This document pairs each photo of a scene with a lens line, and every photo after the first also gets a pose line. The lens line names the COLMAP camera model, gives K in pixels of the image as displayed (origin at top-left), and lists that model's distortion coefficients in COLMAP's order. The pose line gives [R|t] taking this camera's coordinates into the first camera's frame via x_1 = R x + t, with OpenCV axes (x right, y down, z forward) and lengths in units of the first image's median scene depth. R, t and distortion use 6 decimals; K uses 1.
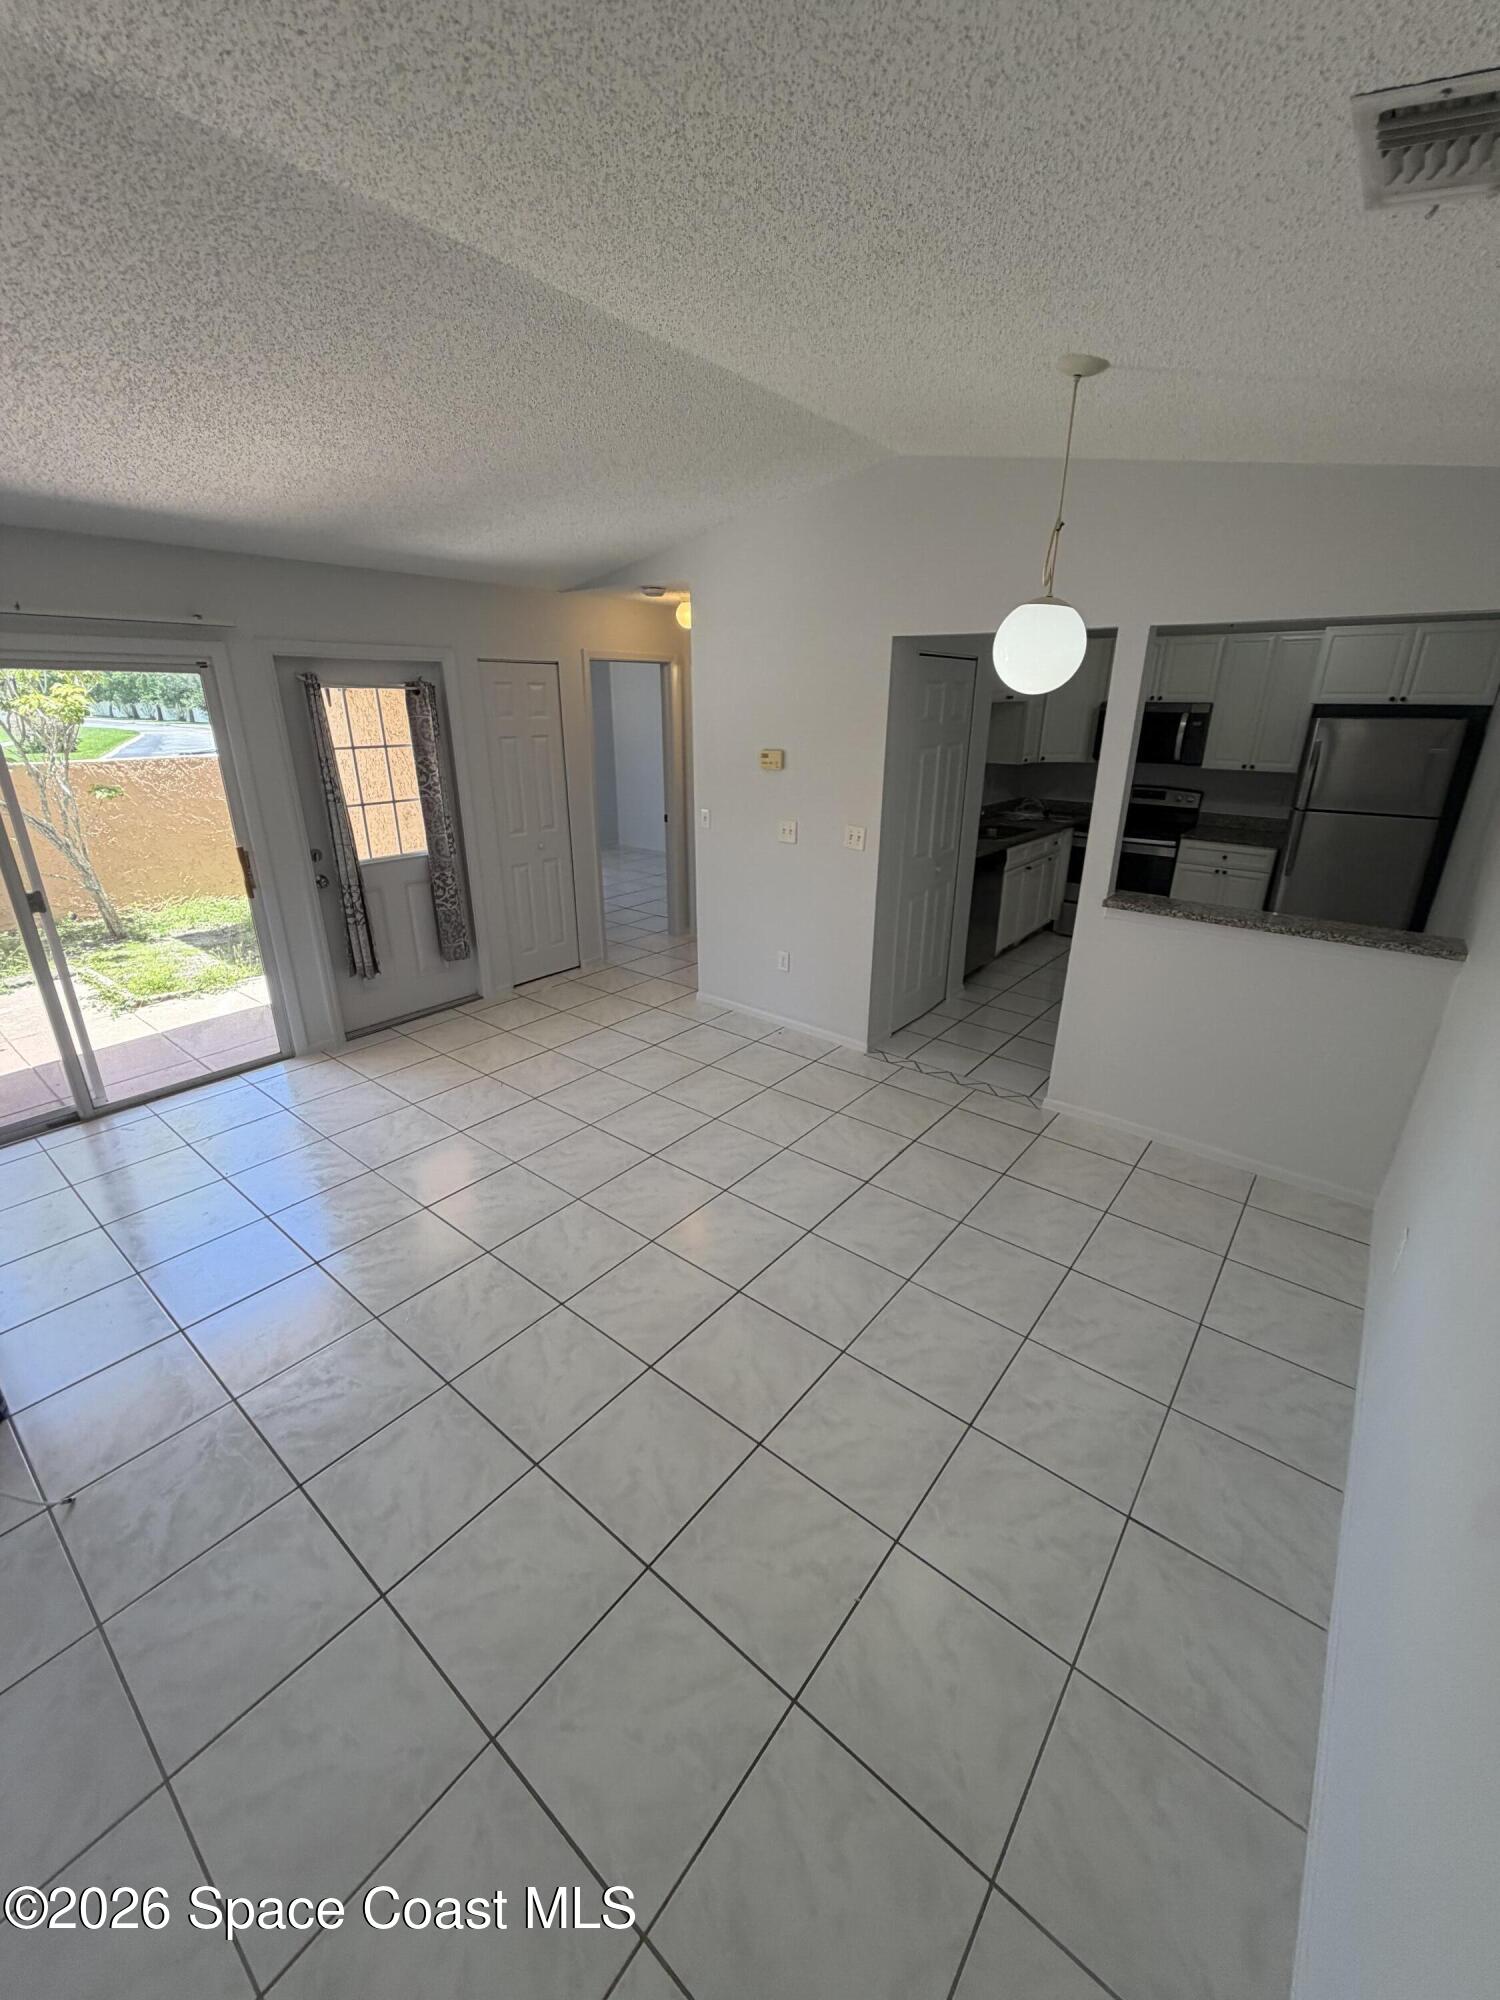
lens RADIAL K [[795.2, 0, 751.1], [0, 795.2, 996.5], [0, 0, 1]] dist [-0.003380, -0.000802]
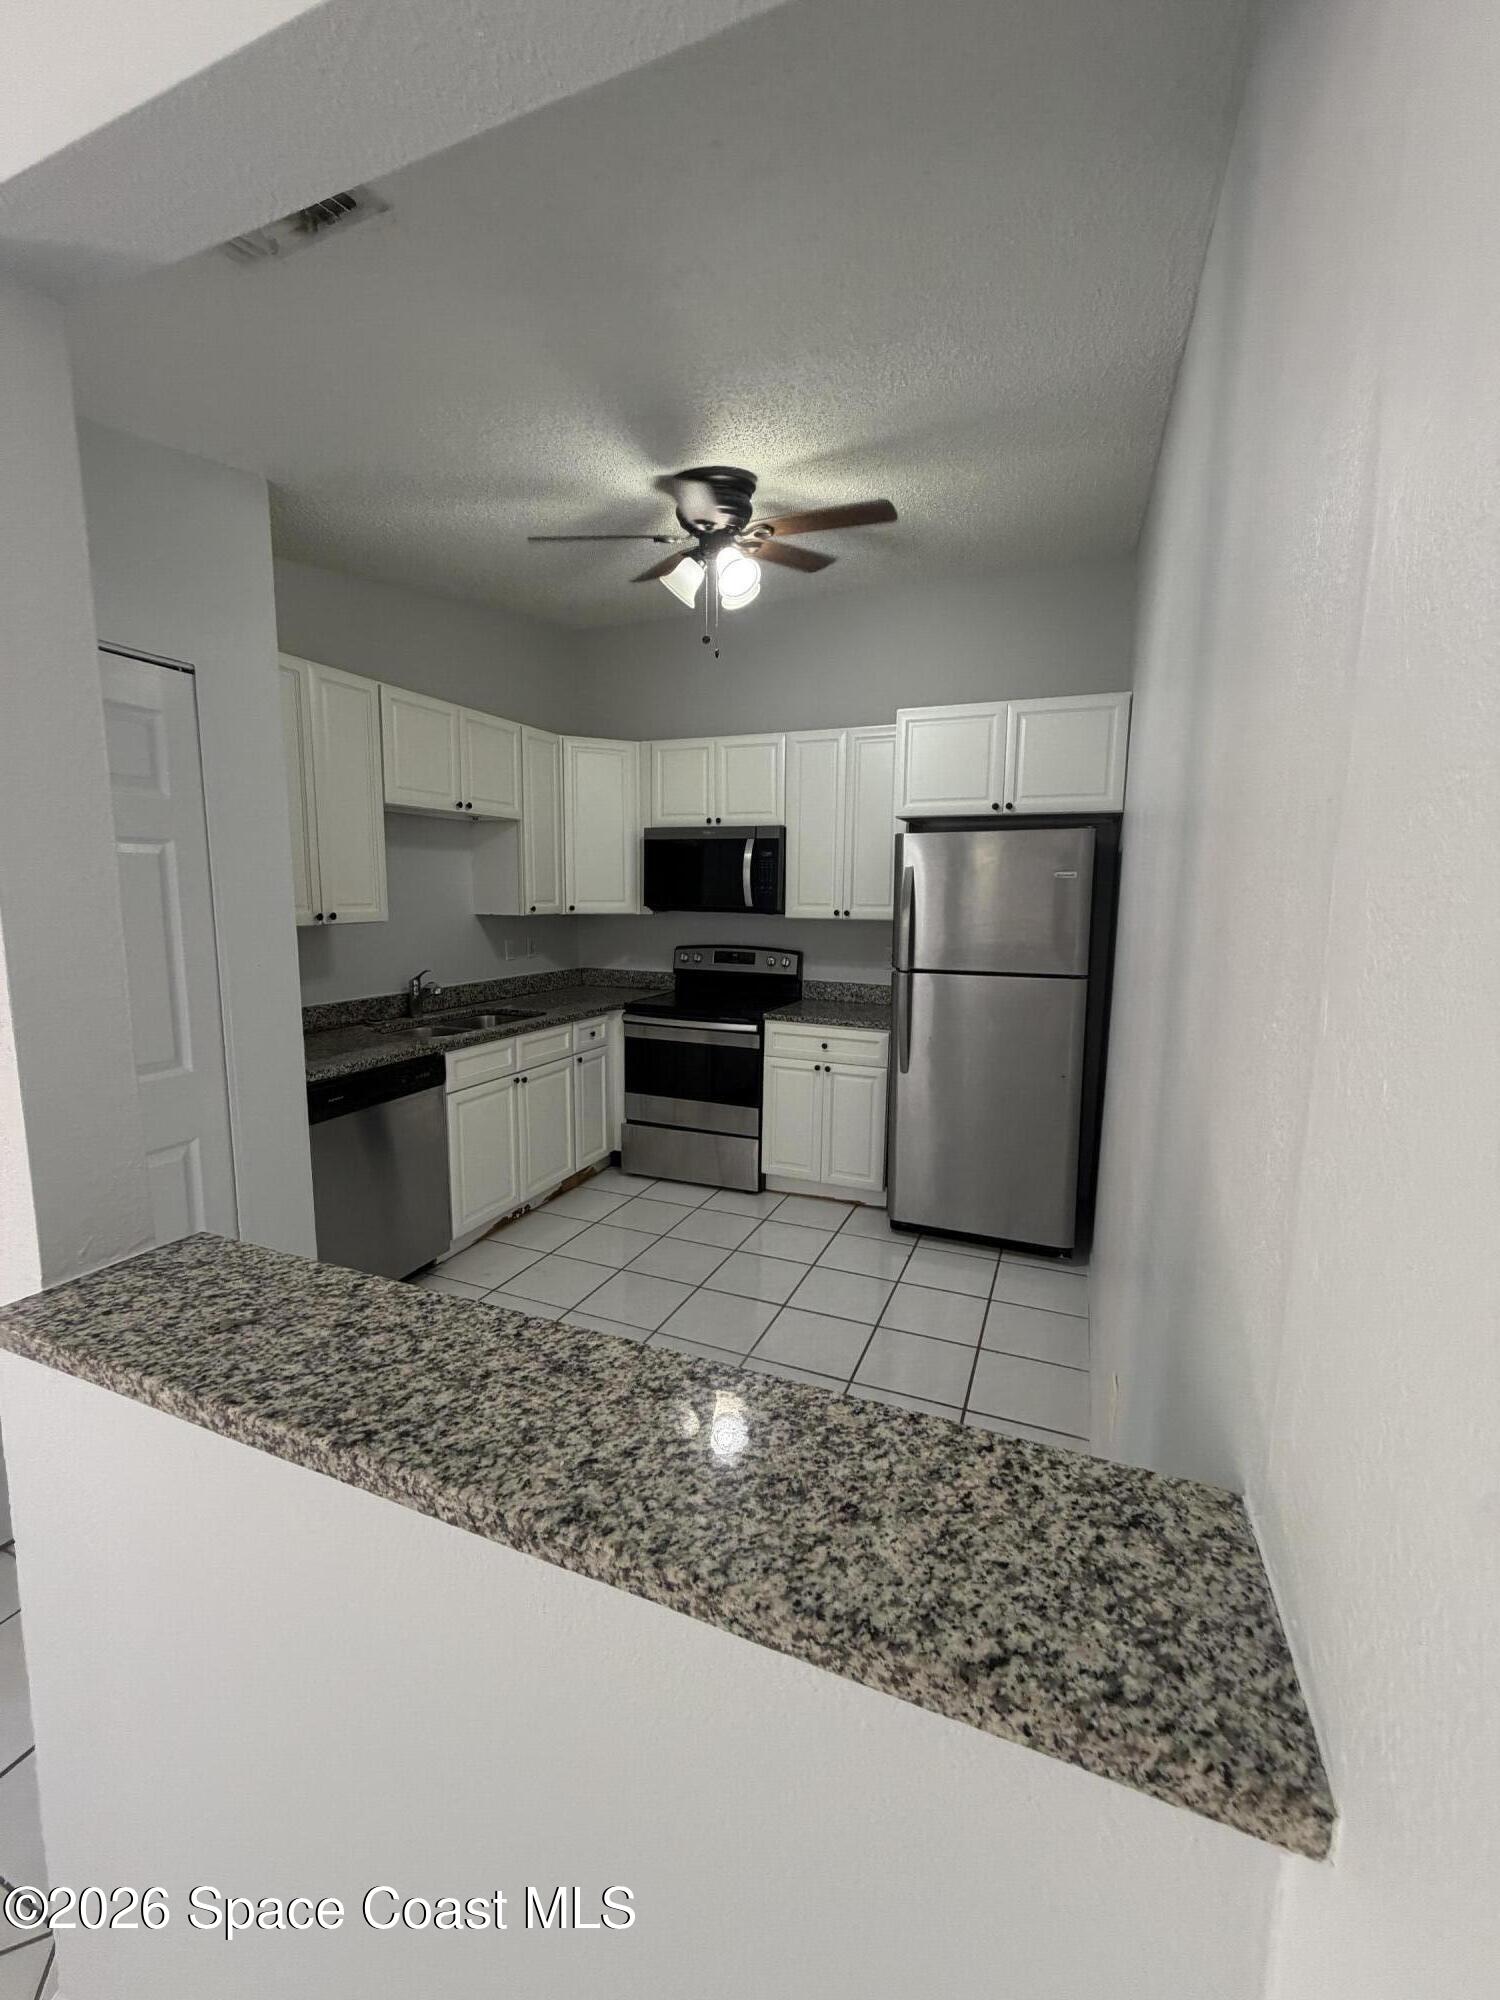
lens RADIAL K [[795.2, 0, 757.8], [0, 795.2, 1001.1], [0, 0, 1]] dist [-0.003380, -0.000802]
pose [[0.956330, -0.033233, 0.290392, 0.356405], [0.095780, 0.974289, -0.203928, -0.083357], [-0.276149, 0.222836, 0.934925, 0.398124]]
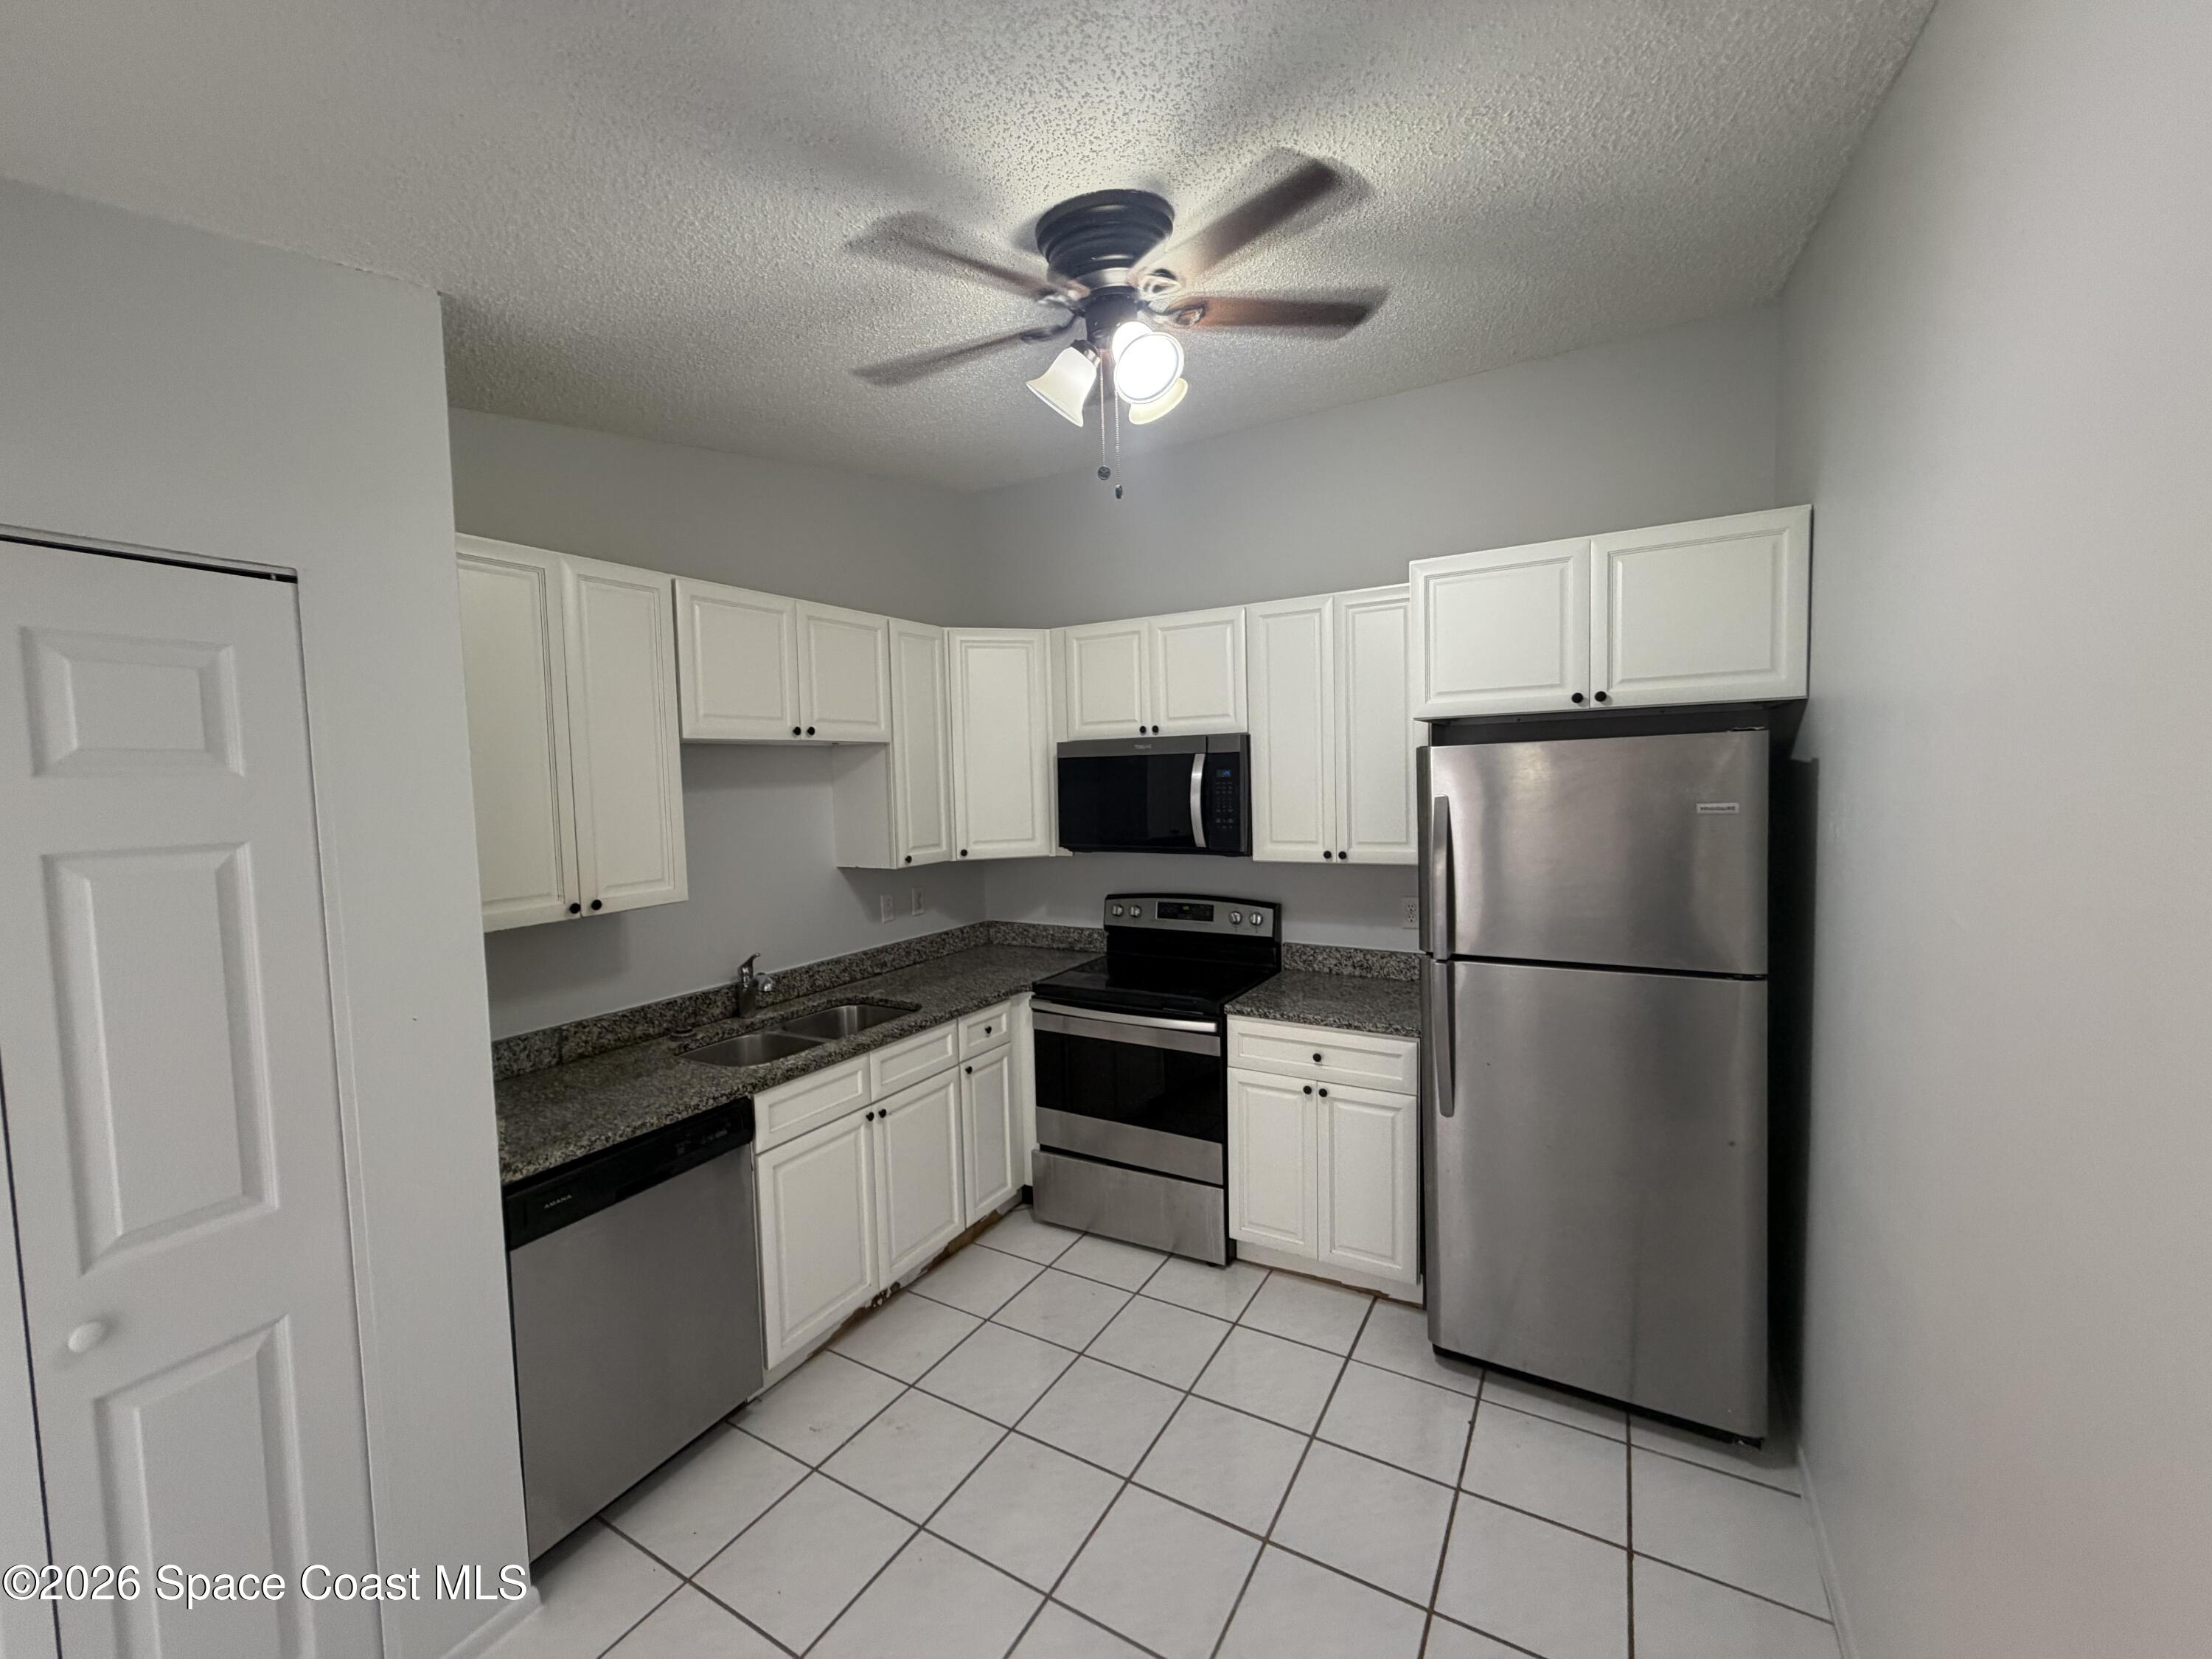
lens RADIAL K [[879.5, 0, 1111.9], [0, 879.5, 828.9], [0, 0, 1]] dist [-0.003380, -0.000802]
pose [[0.986482, -0.041127, 0.158623, 0.413704], [0.086407, 0.953036, -0.290269, -0.164516], [-0.139235, 0.300051, 0.943707, 0.522216]]
